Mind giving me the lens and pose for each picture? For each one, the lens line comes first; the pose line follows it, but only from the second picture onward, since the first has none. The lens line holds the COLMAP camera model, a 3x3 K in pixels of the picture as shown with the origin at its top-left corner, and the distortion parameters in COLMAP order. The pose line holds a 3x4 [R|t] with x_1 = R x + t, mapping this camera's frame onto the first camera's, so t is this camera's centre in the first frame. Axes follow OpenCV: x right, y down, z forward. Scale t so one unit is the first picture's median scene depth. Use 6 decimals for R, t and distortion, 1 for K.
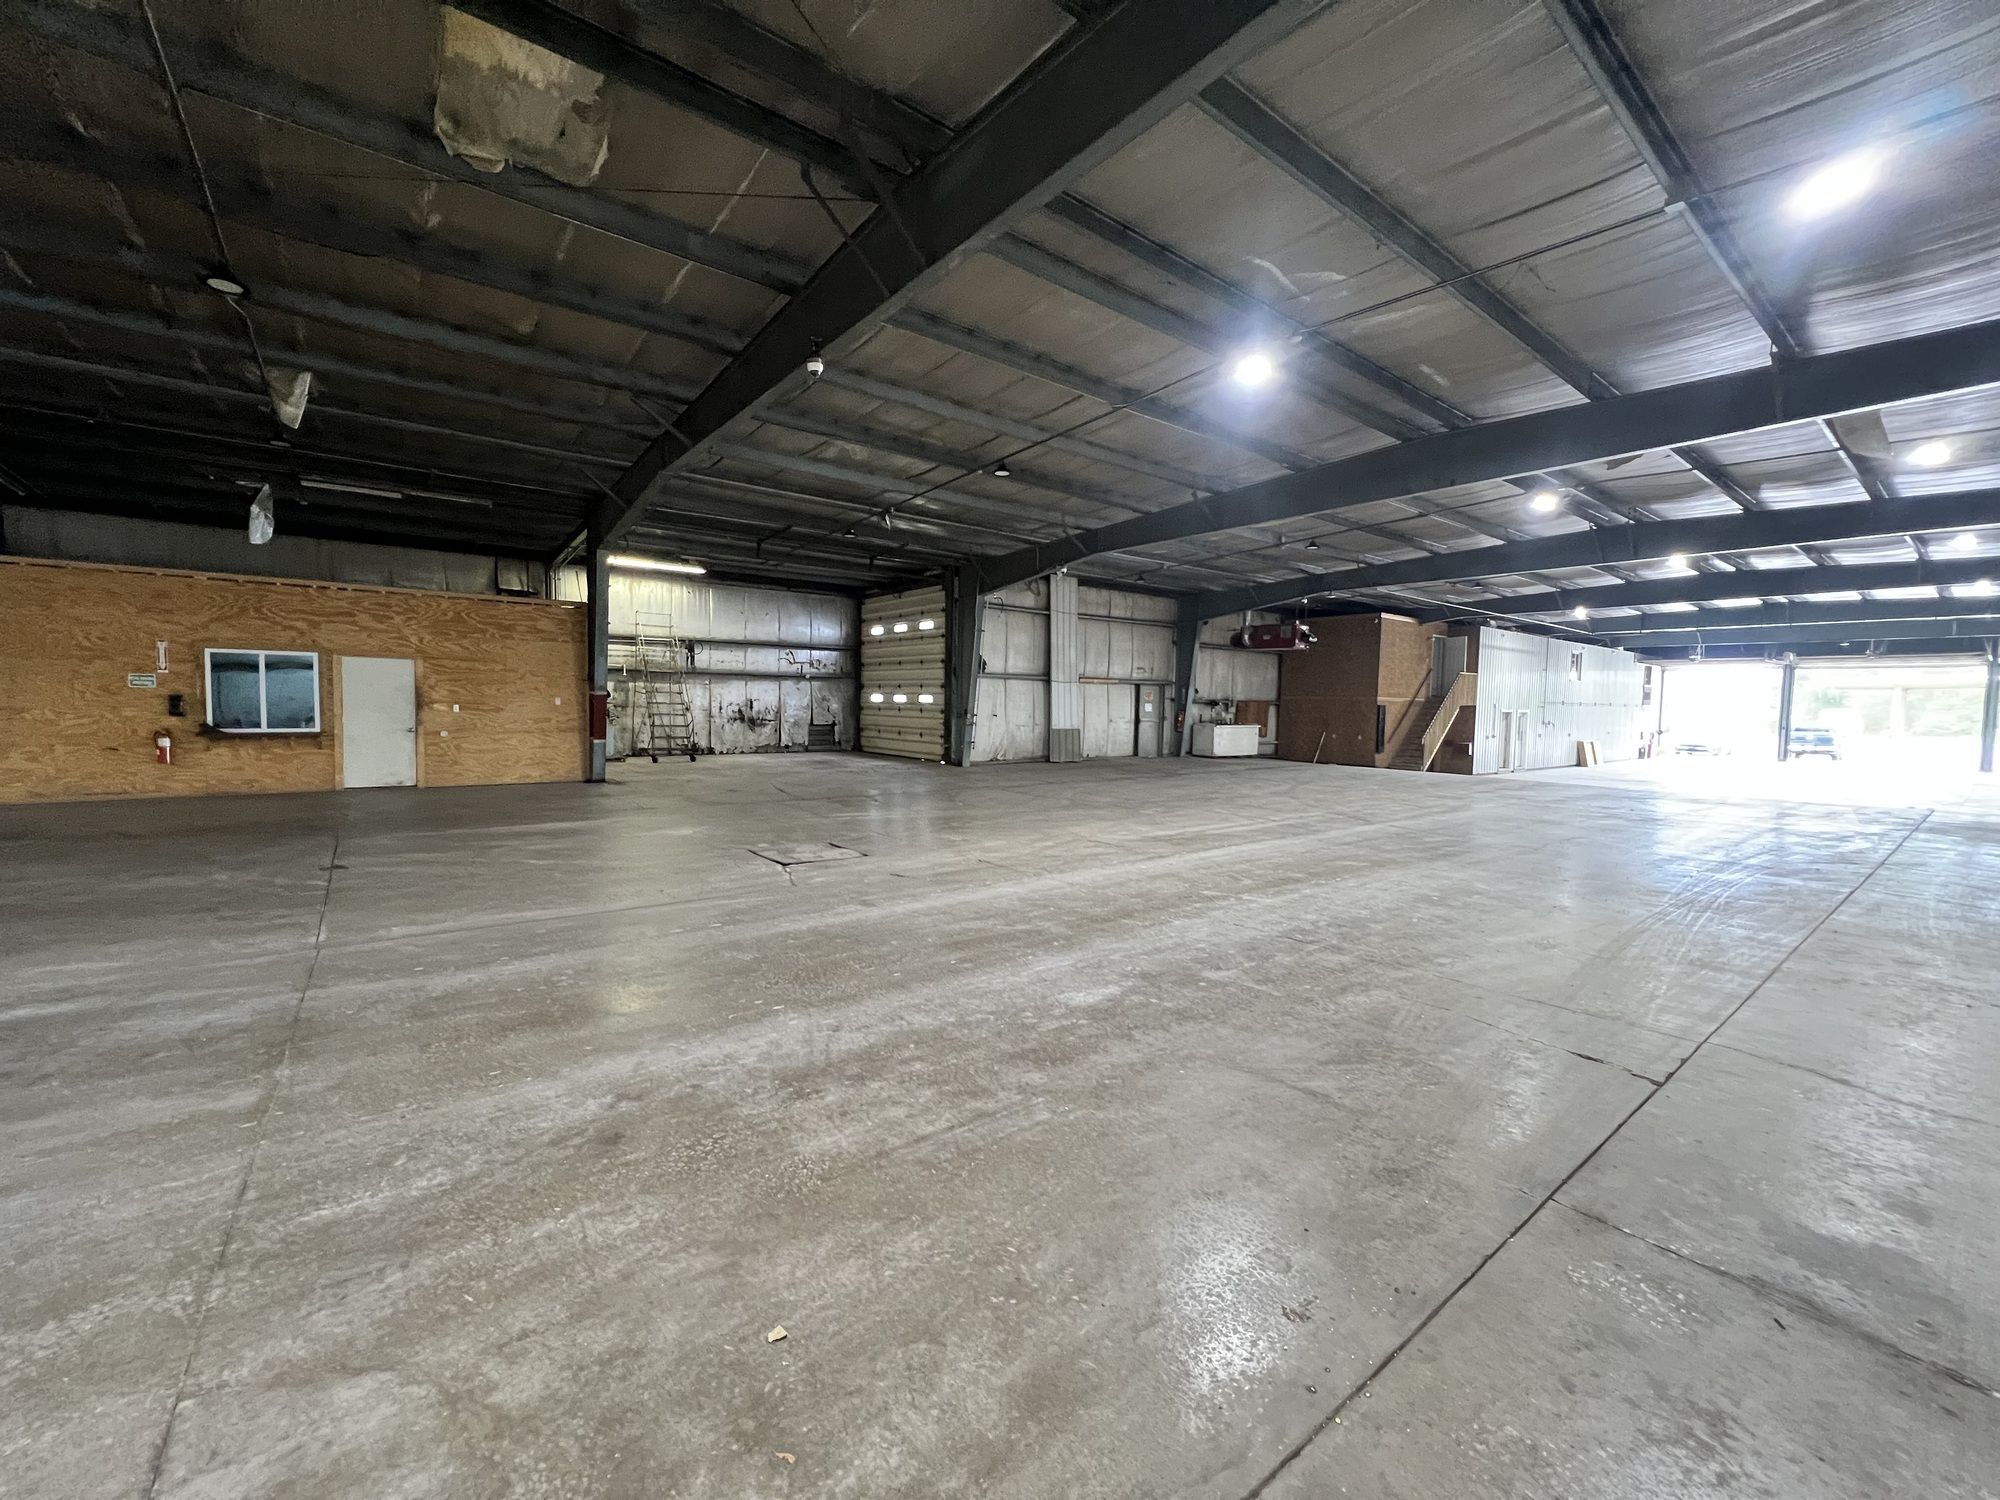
lens RADIAL K [[800.3, 0, 993.2], [0, 800.3, 745.9], [0, 0, 1]] dist [-0.001886, 0.000216]
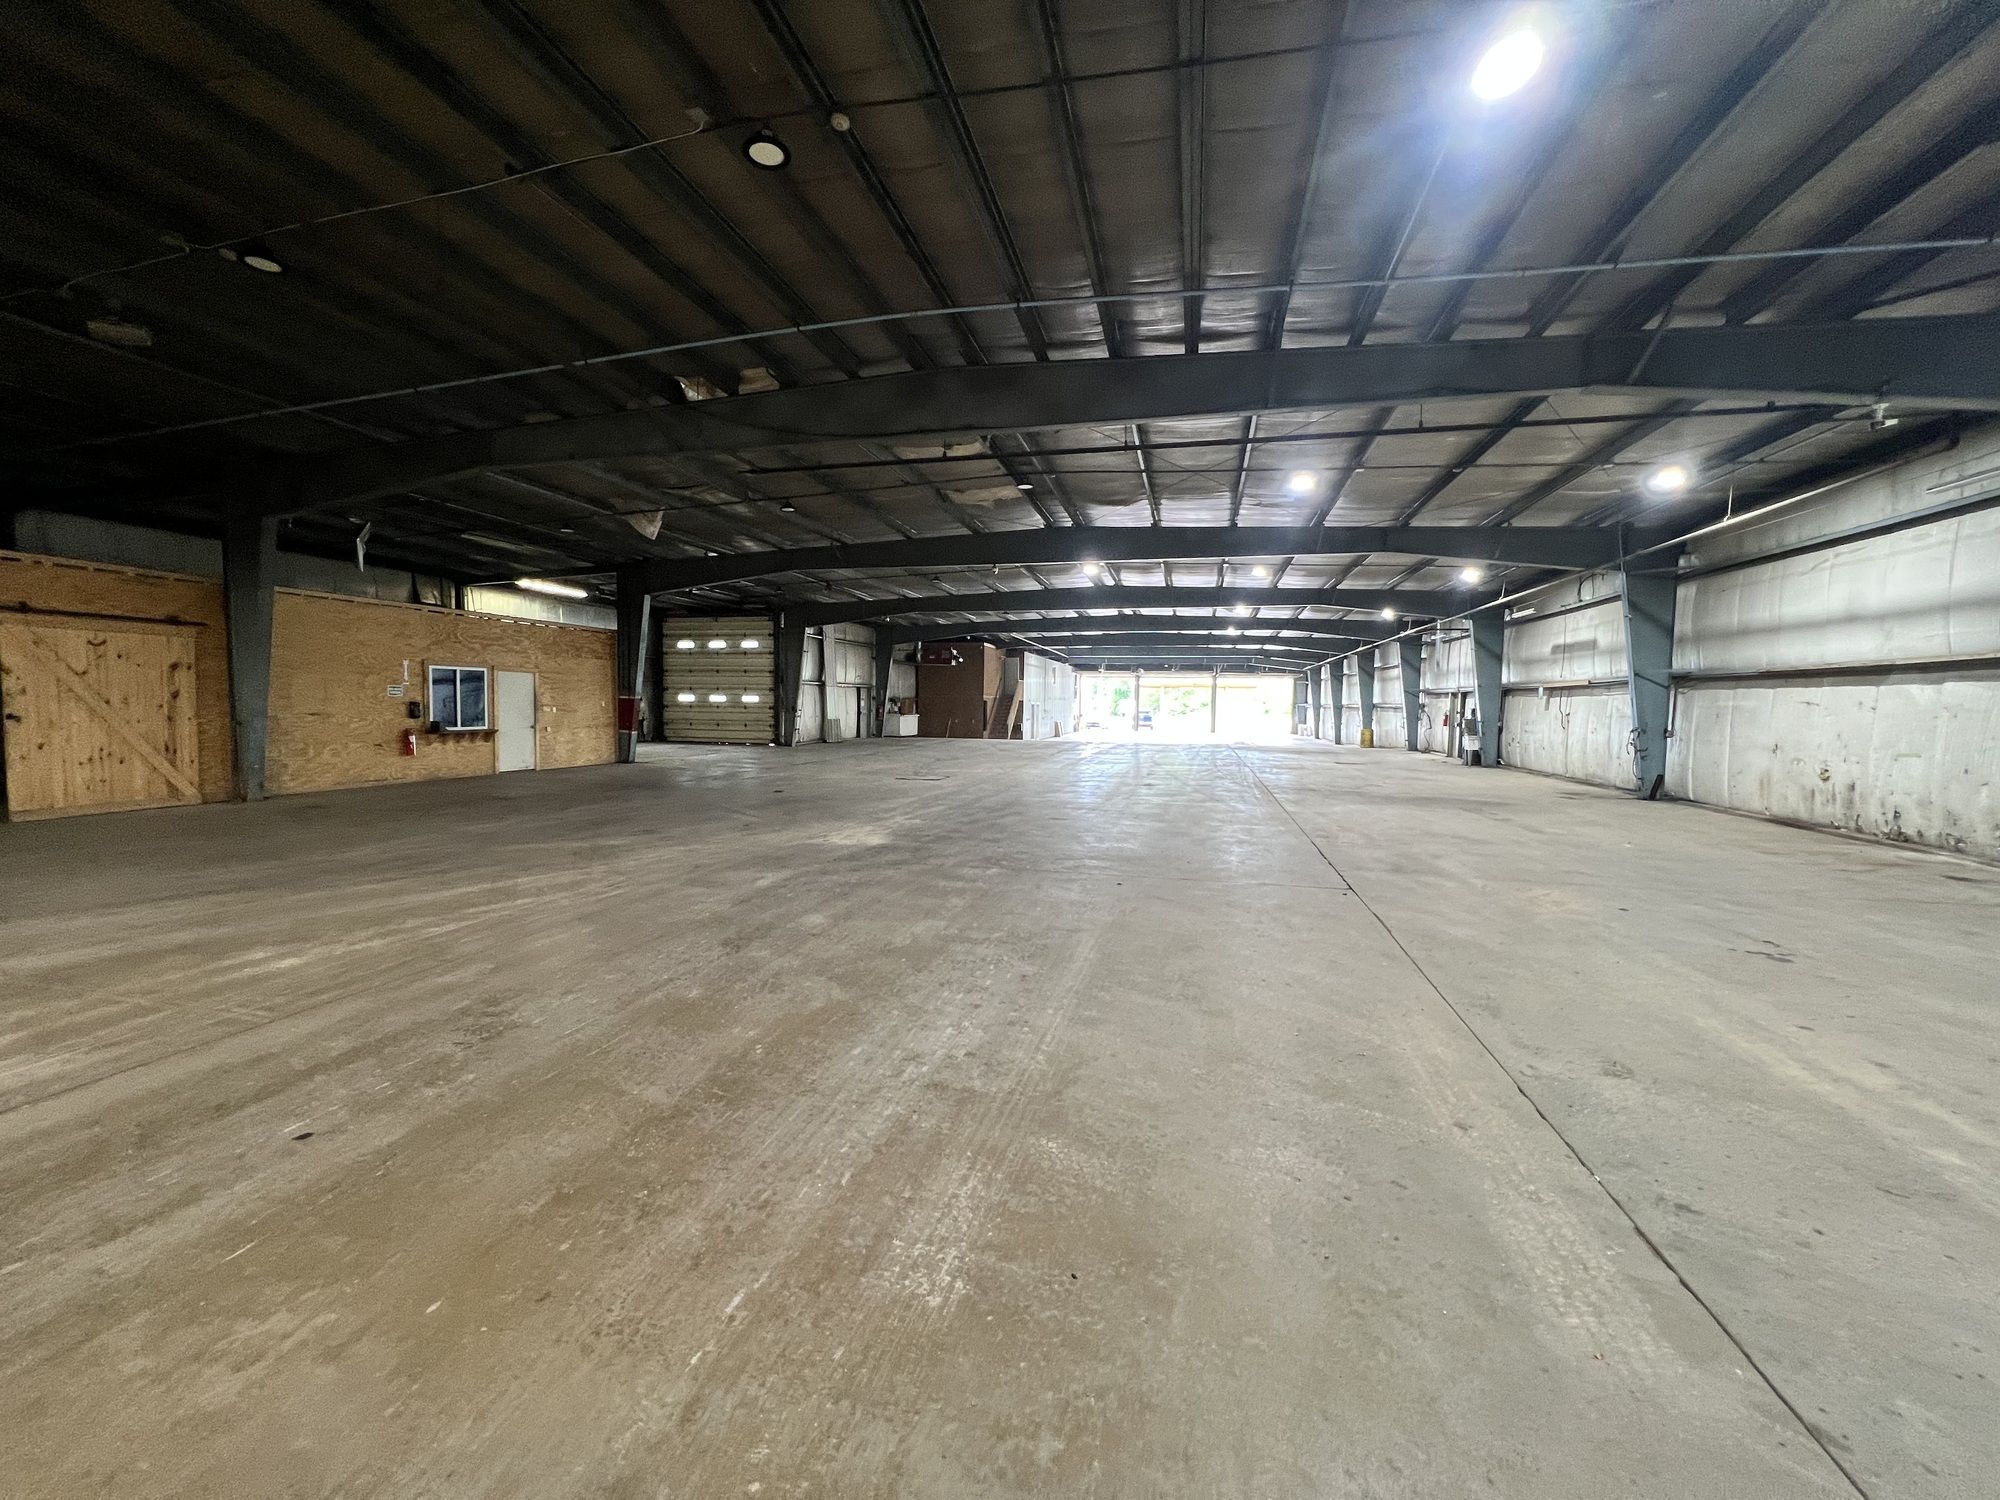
lens RADIAL K [[800.3, 0, 993.2], [0, 800.3, 745.9], [0, 0, 1]] dist [-0.001886, 0.000216]
pose [[0.782626, -0.042871, 0.621014, -1.098323], [0.037818, 0.999057, 0.021309, 0.014167], [-0.621342, 0.006809, 0.783510, -0.576050]]
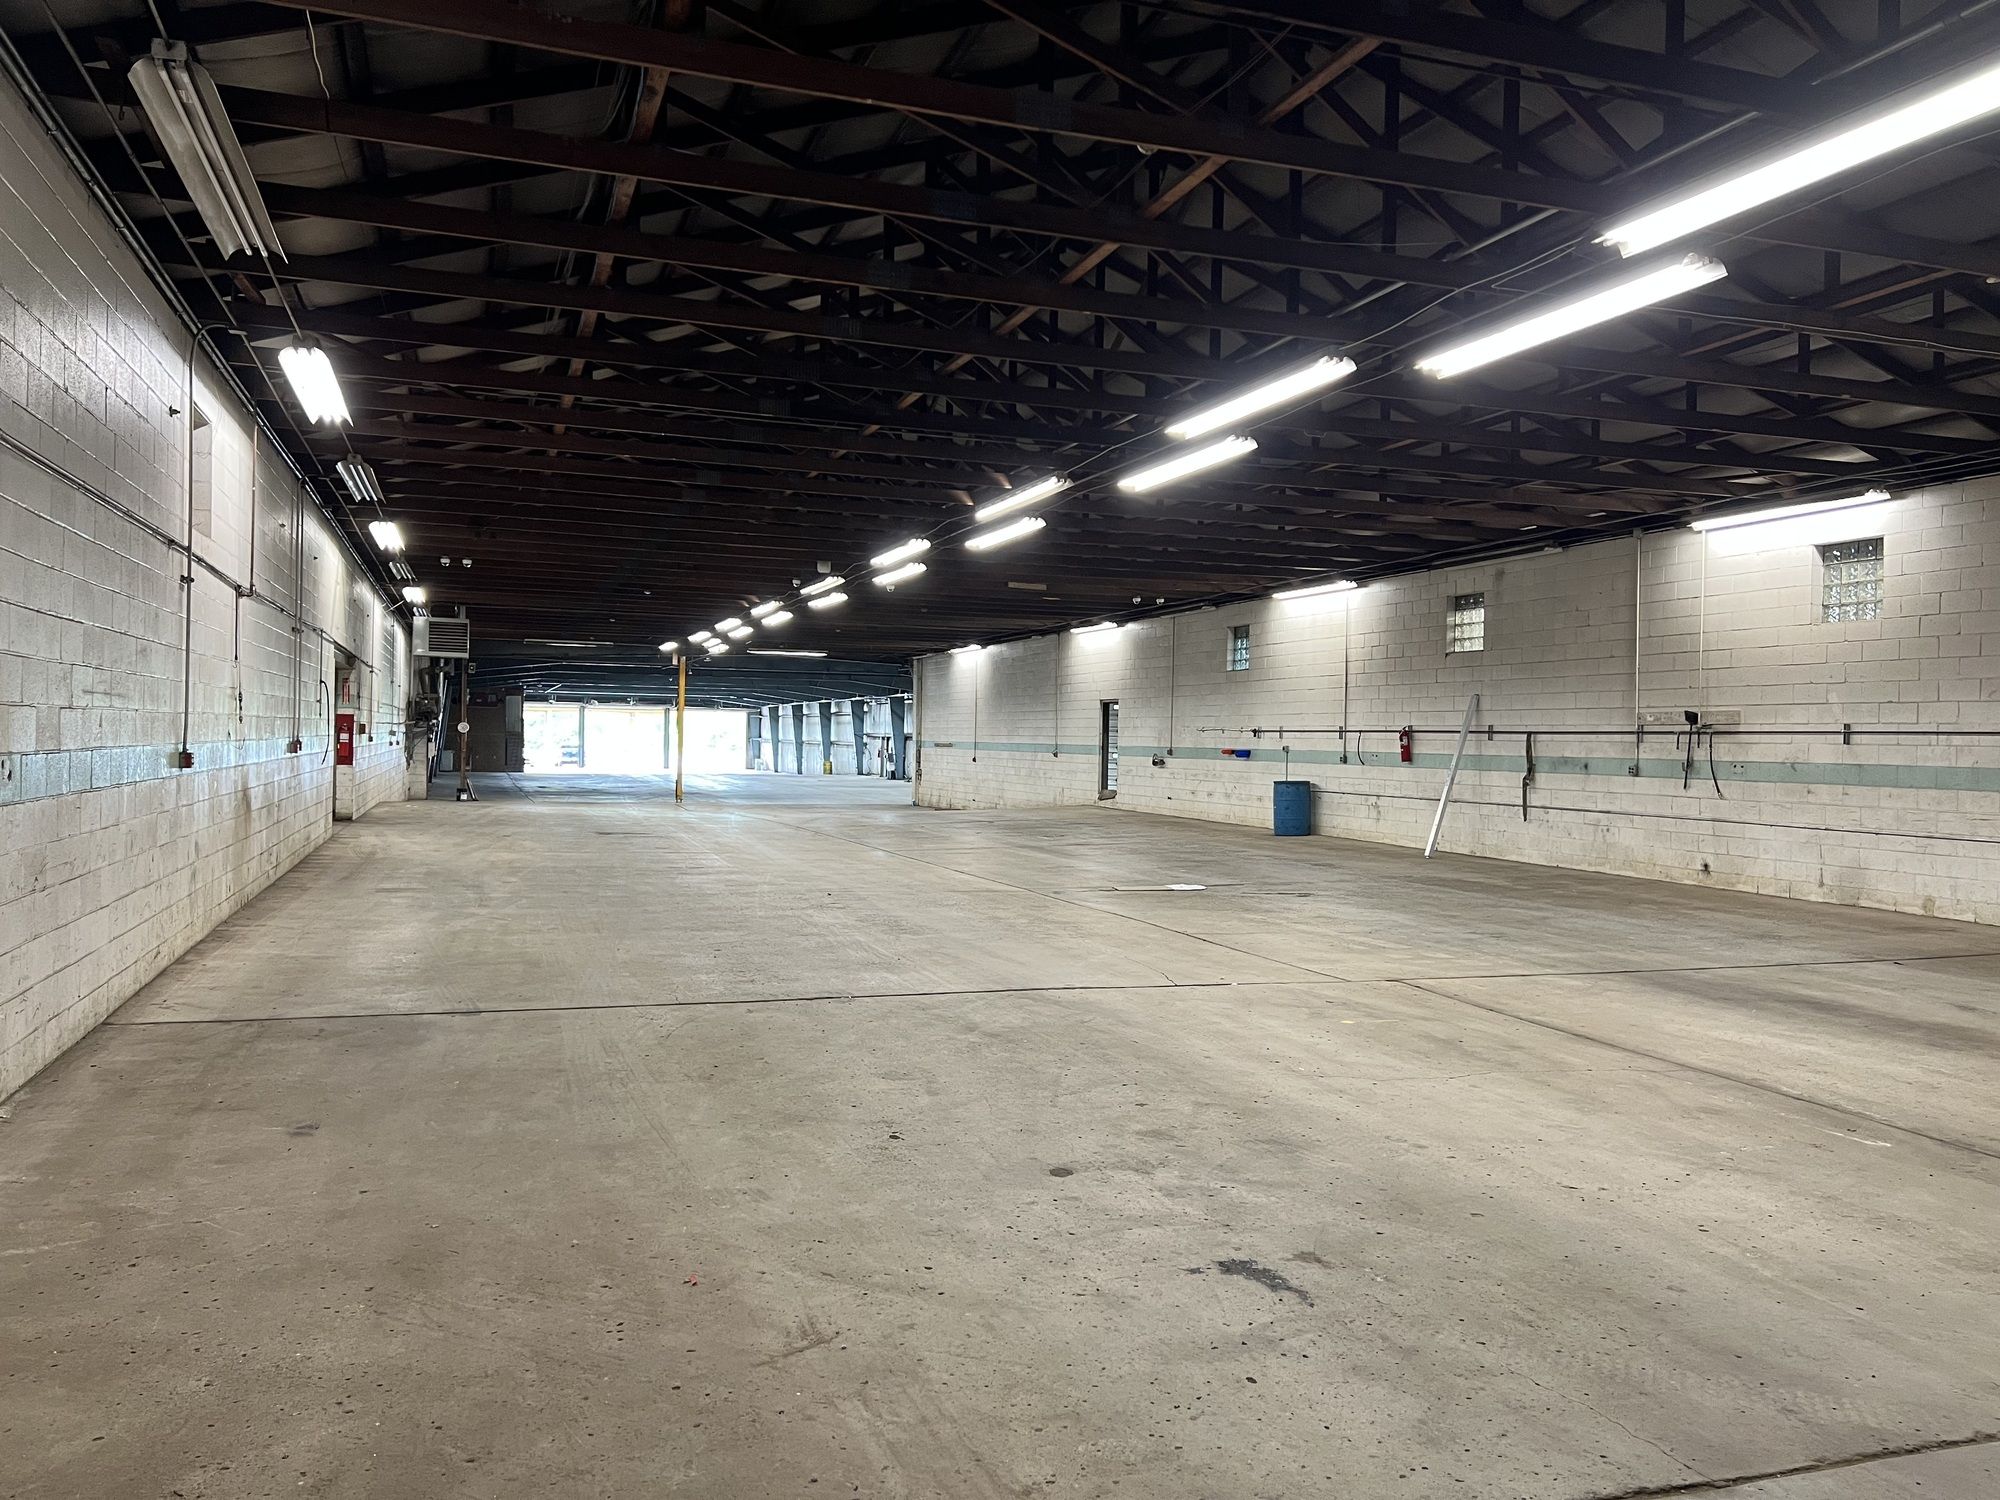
lens RADIAL K [[1501.2, 0, 1000.0], [0, 1501.2, 750.0], [0, 0, 1]] dist [0.064761, -0.072050]
pose [[0.312027, -0.022863, 0.949798, -4.670301], [0.044529, 0.998964, 0.009417, -0.016313], [-0.949029, 0.039355, 0.312722, -2.117243]]
